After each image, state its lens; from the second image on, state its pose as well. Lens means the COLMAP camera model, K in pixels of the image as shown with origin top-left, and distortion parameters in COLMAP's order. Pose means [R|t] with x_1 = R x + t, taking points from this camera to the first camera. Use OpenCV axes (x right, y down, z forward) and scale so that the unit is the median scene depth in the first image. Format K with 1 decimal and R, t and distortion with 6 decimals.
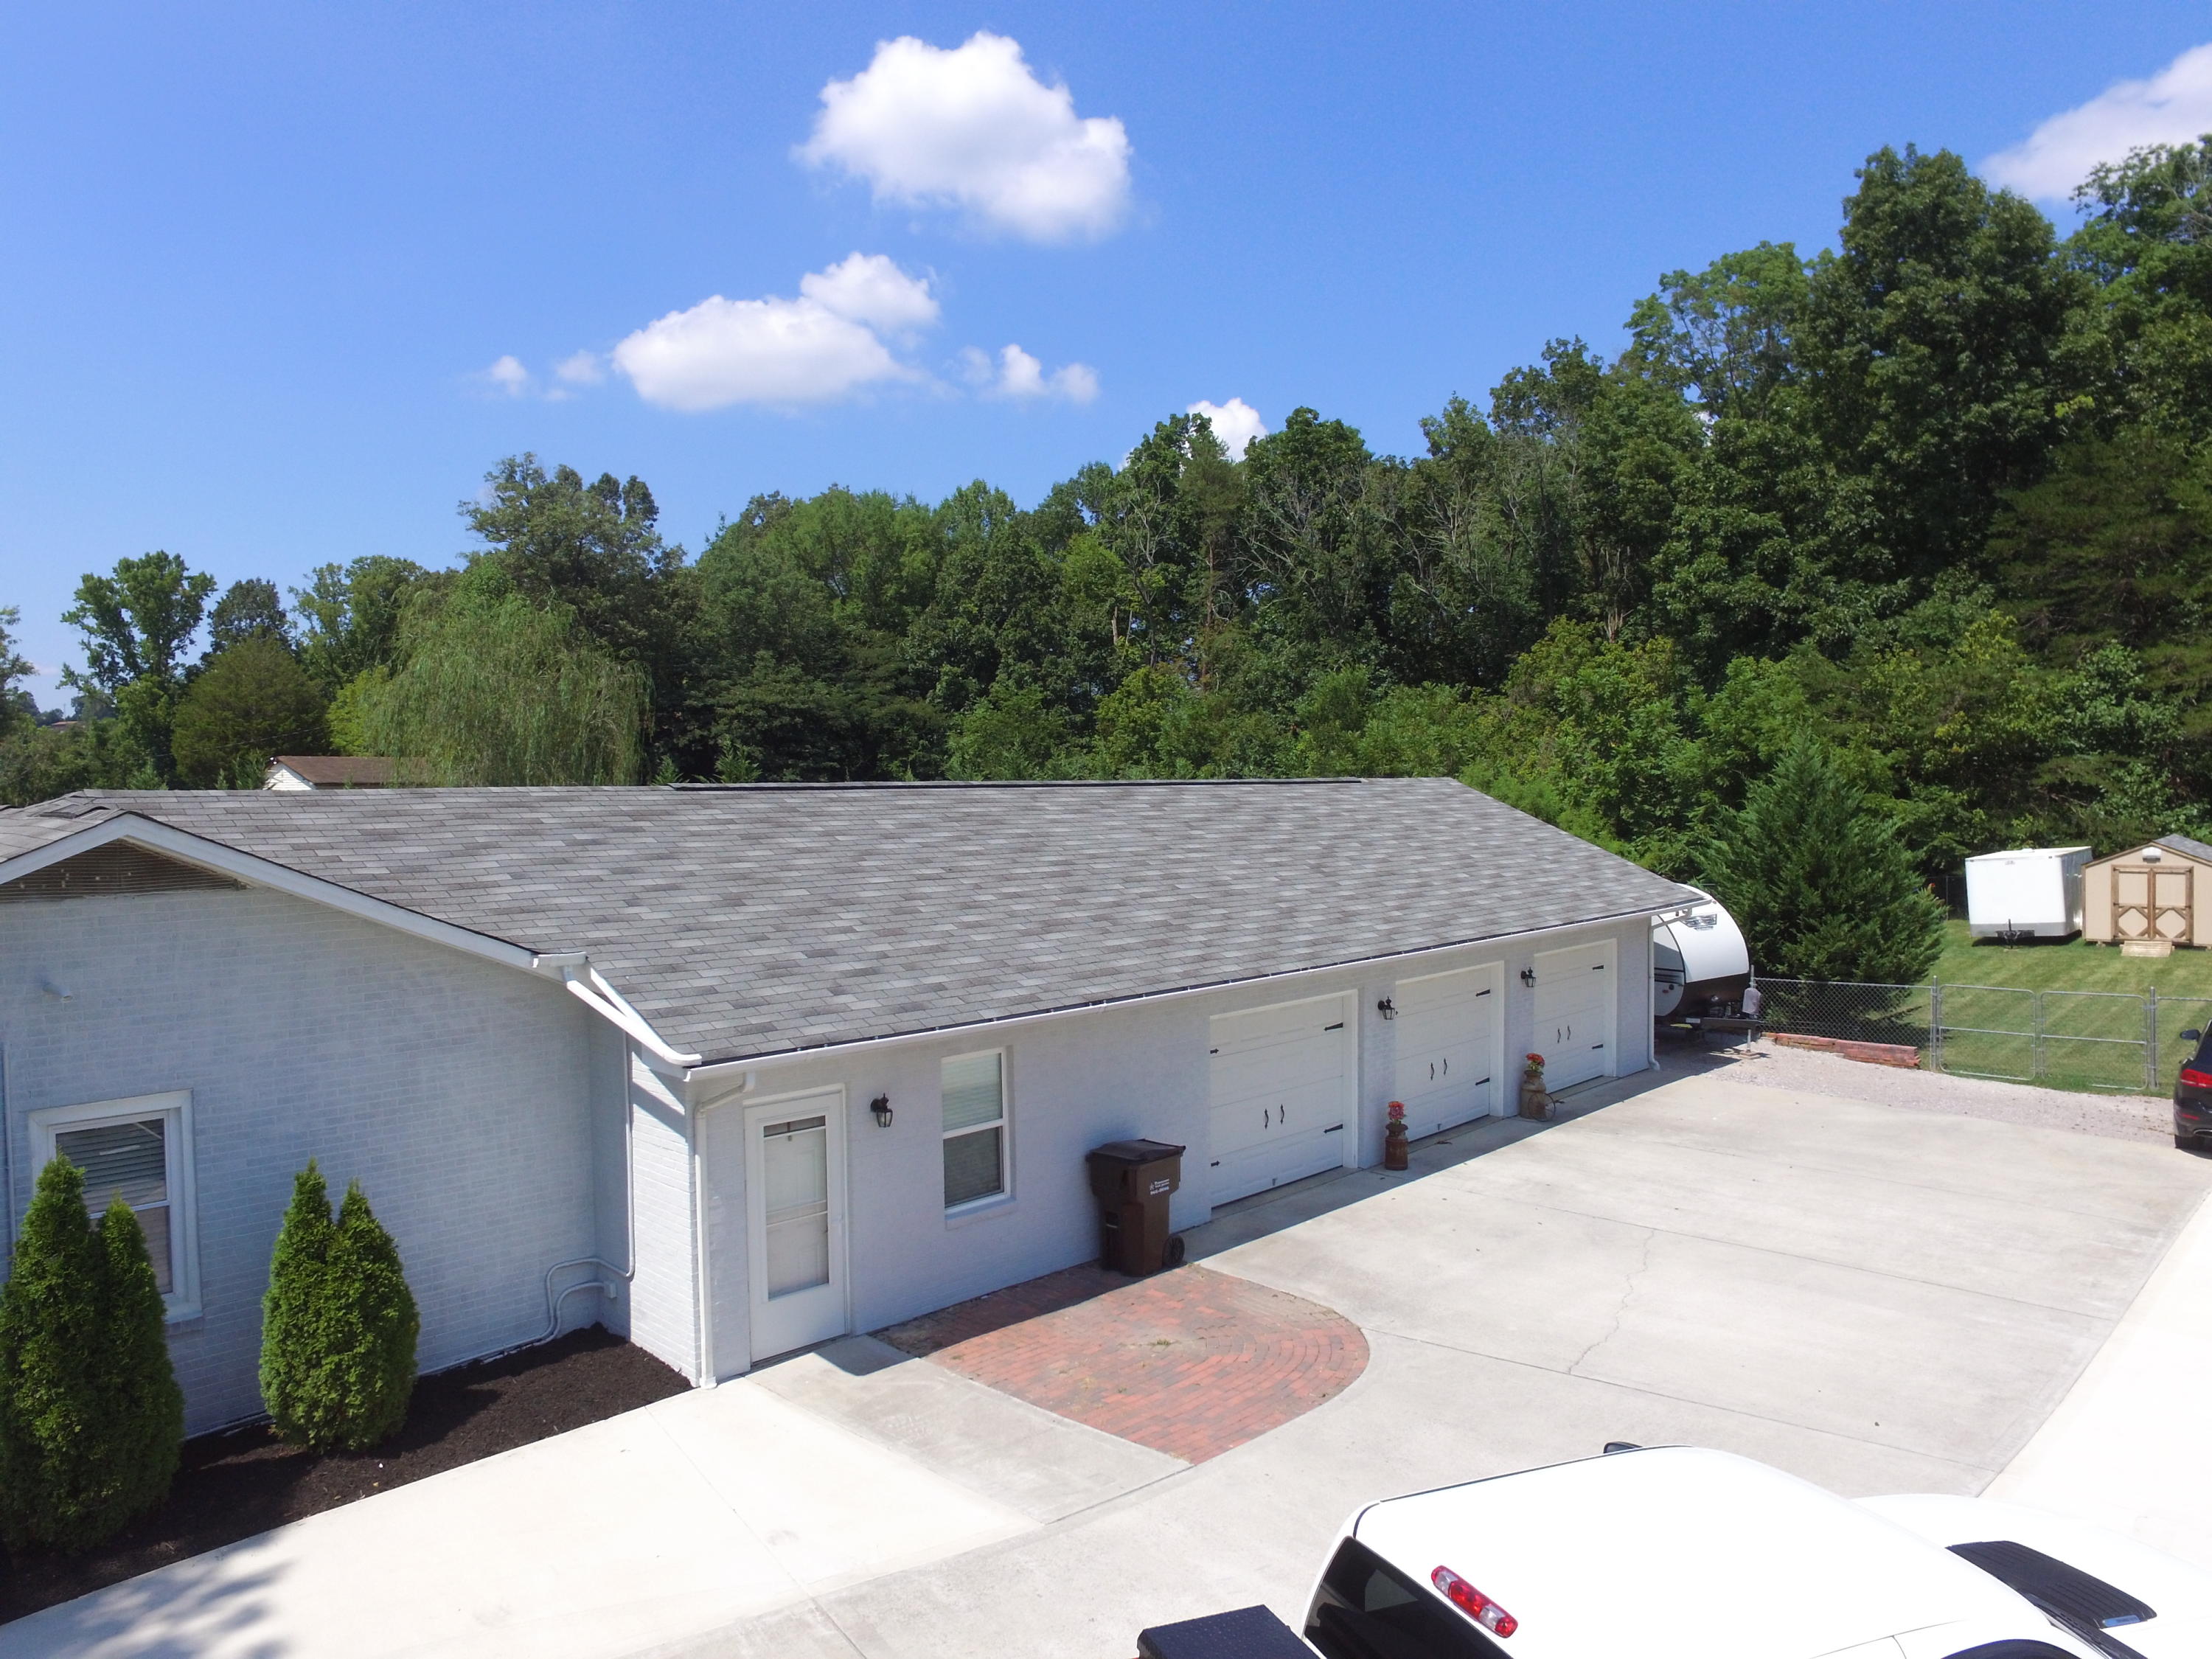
lens RADIAL K [[1478.0, 0, 1106.0], [0, 1478.0, 829.5], [0, 0, 1]] dist [-0.113417, 0.079803]
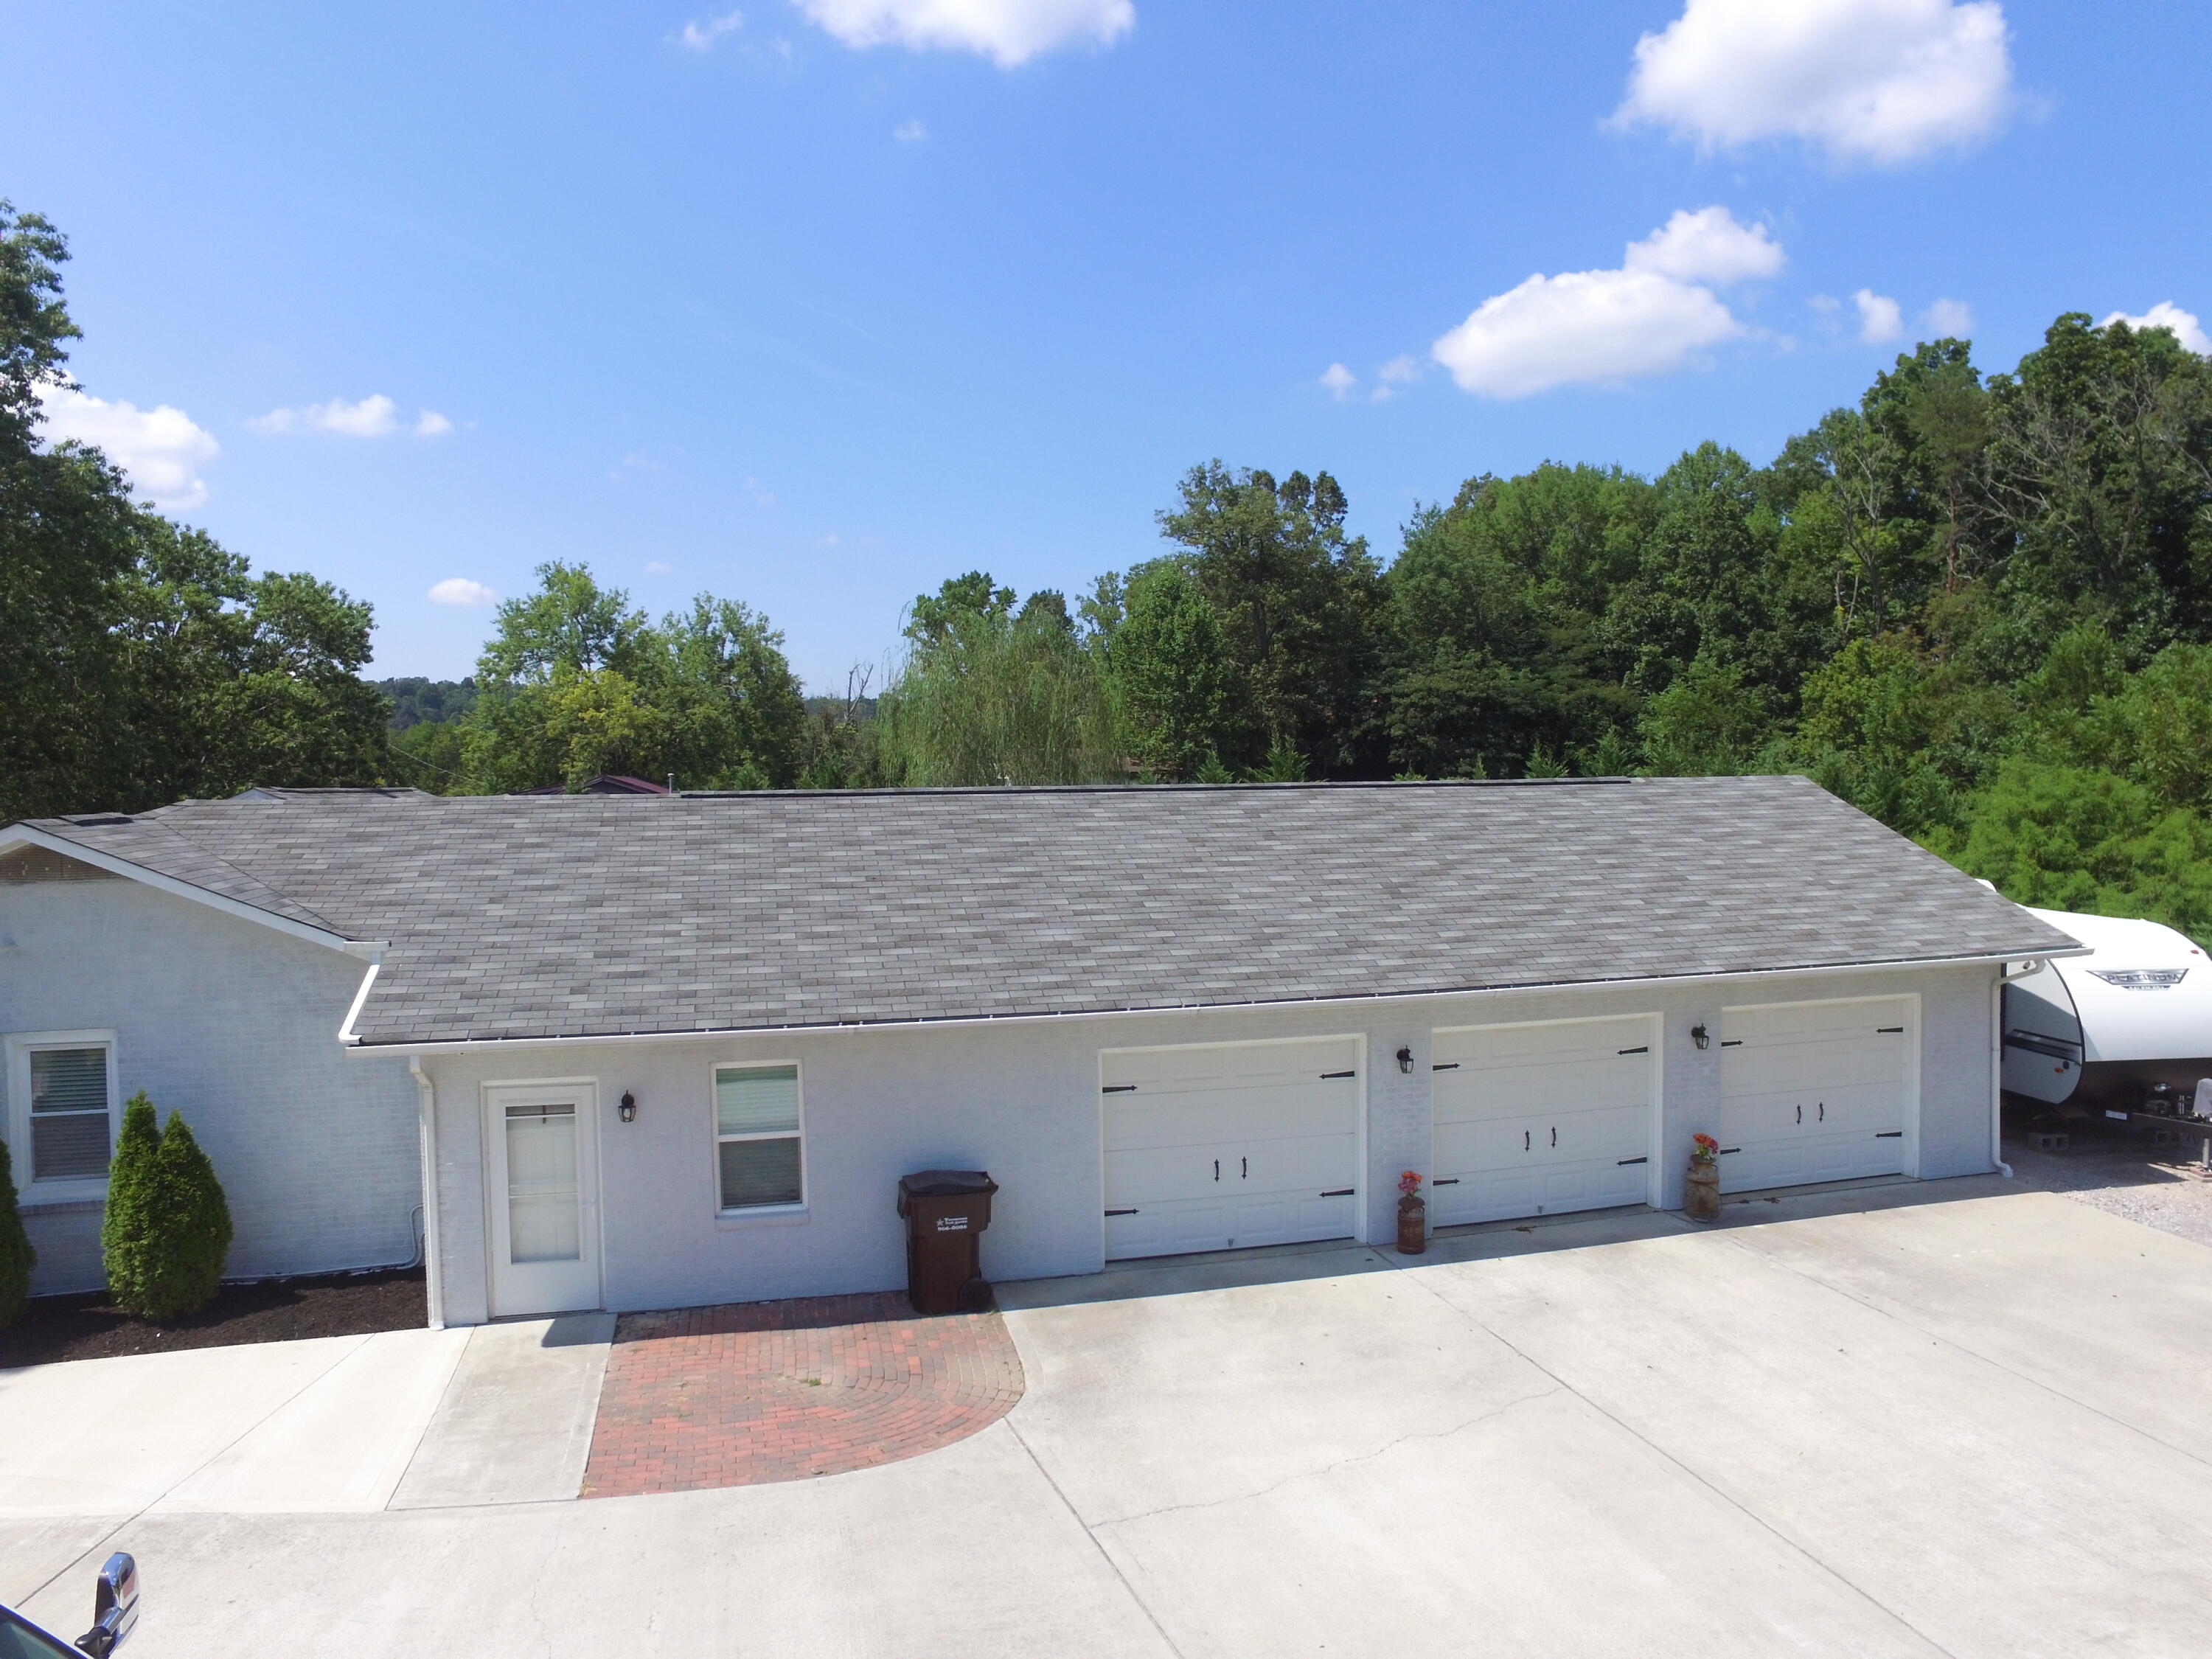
lens RADIAL K [[1490.3, 0, 1111.0], [0, 1490.3, 785.5], [0, 0, 1]] dist [-0.123548, 0.088564]
pose [[0.853664, 0.002772, -0.520817, 0.096115], [-0.012888, 0.999792, -0.015803, -0.003488], [0.520665, 0.020203, 0.853522, 0.038584]]
